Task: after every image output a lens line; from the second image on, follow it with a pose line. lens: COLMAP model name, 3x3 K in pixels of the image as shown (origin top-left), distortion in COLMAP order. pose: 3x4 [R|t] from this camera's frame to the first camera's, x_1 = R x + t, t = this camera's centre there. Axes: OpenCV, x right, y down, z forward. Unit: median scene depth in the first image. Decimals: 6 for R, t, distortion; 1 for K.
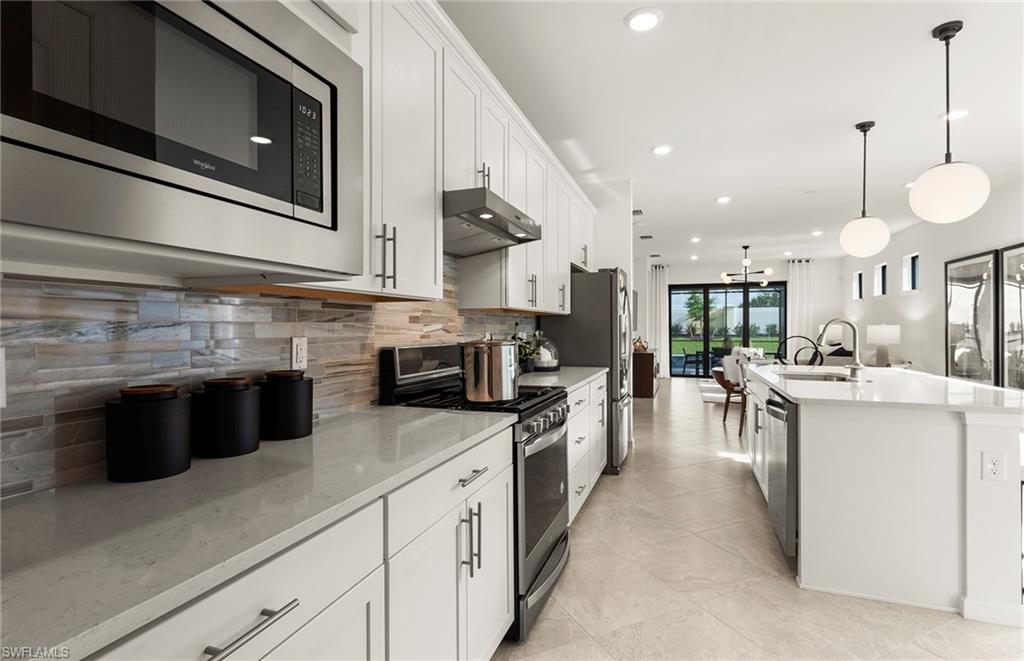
lens RADIAL K [[489.6, 0, 509.5], [0, 489.6, 324.1], [0, 0, 1]] dist [0.015677, -0.000202]
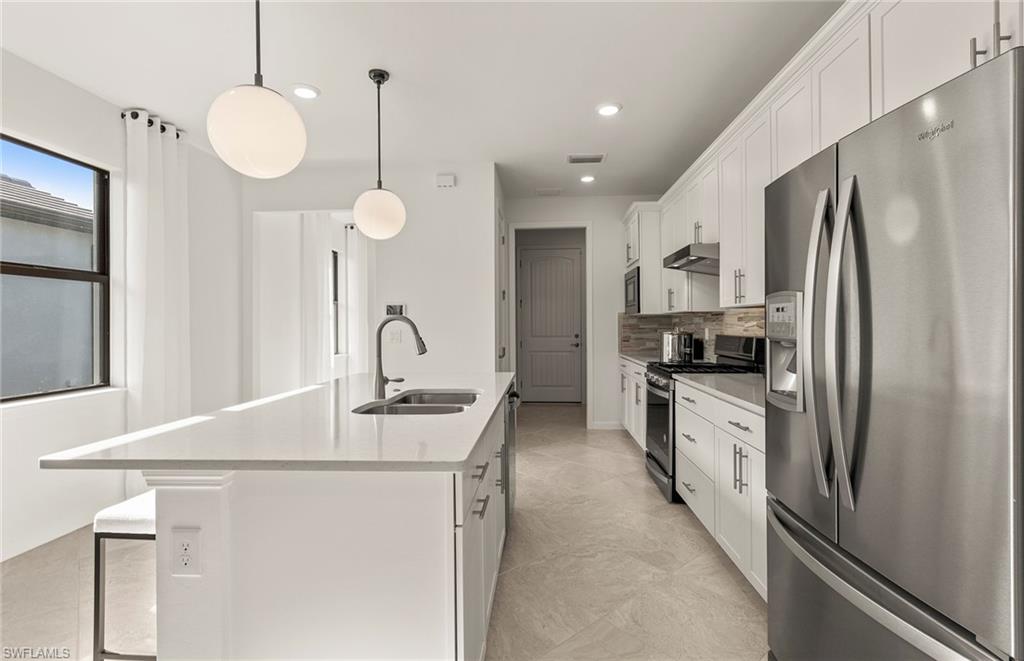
lens RADIAL K [[489.6, 0, 509.5], [0, 489.6, 324.1], [0, 0, 1]] dist [0.015677, -0.000202]
pose [[-0.959750, 0.003937, -0.280830, 0.969167], [0.005784, 0.999967, -0.005748, 0.012565], [0.280798, -0.007141, -0.959740, 2.326205]]
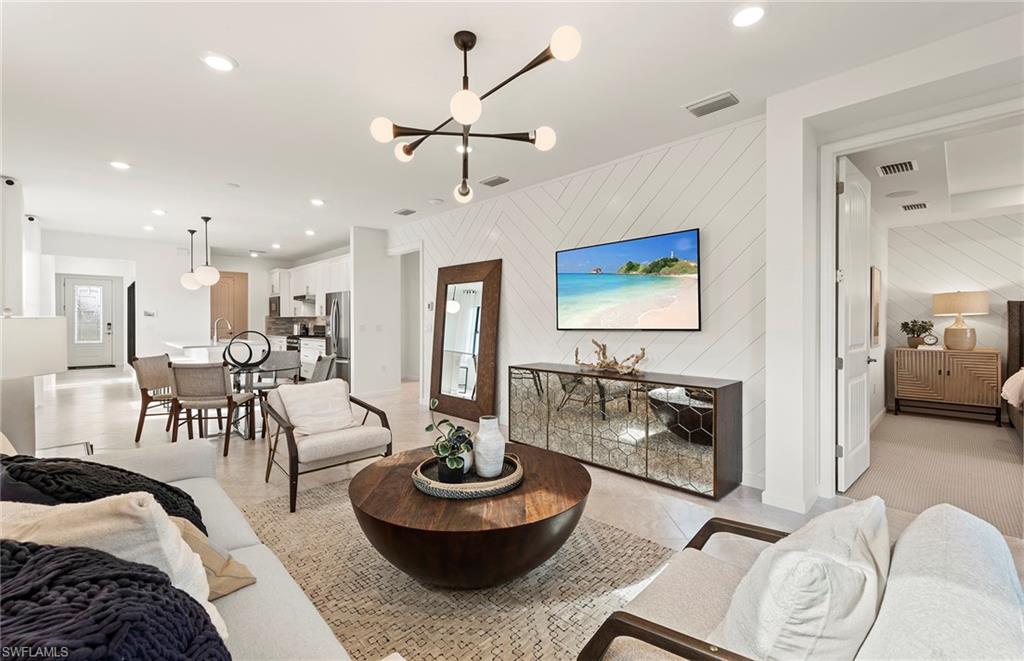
lens RADIAL K [[431.0, 0, 515.7], [0, 431.0, 328.5], [0, 0, 1]] dist [0.018386, 0.000058]
pose [[-0.427836, 0.007910, -0.903822, 2.707902], [0.001161, 0.999966, 0.008201, 0.041483], [0.903856, 0.002459, -0.427830, 4.397605]]
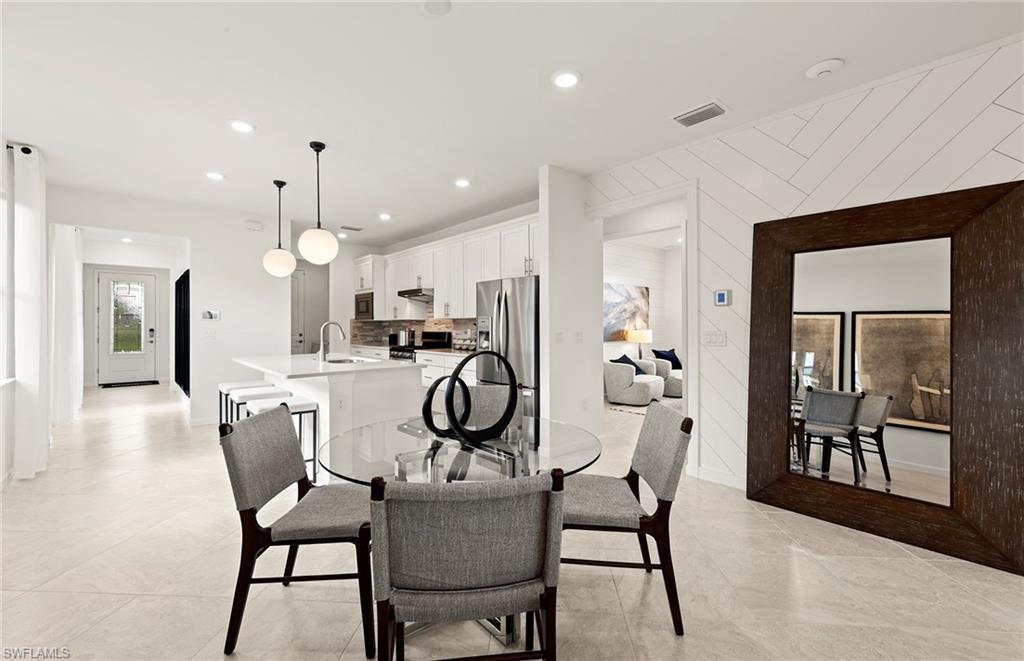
lens RADIAL K [[431.0, 0, 515.7], [0, 431.0, 328.5], [0, 0, 1]] dist [0.018386, 0.000058]
pose [[-0.472812, 0.003812, -0.881155, 2.108320], [0.004100, 0.999989, 0.002126, 0.017760], [0.881154, -0.002608, -0.472823, 2.857506]]
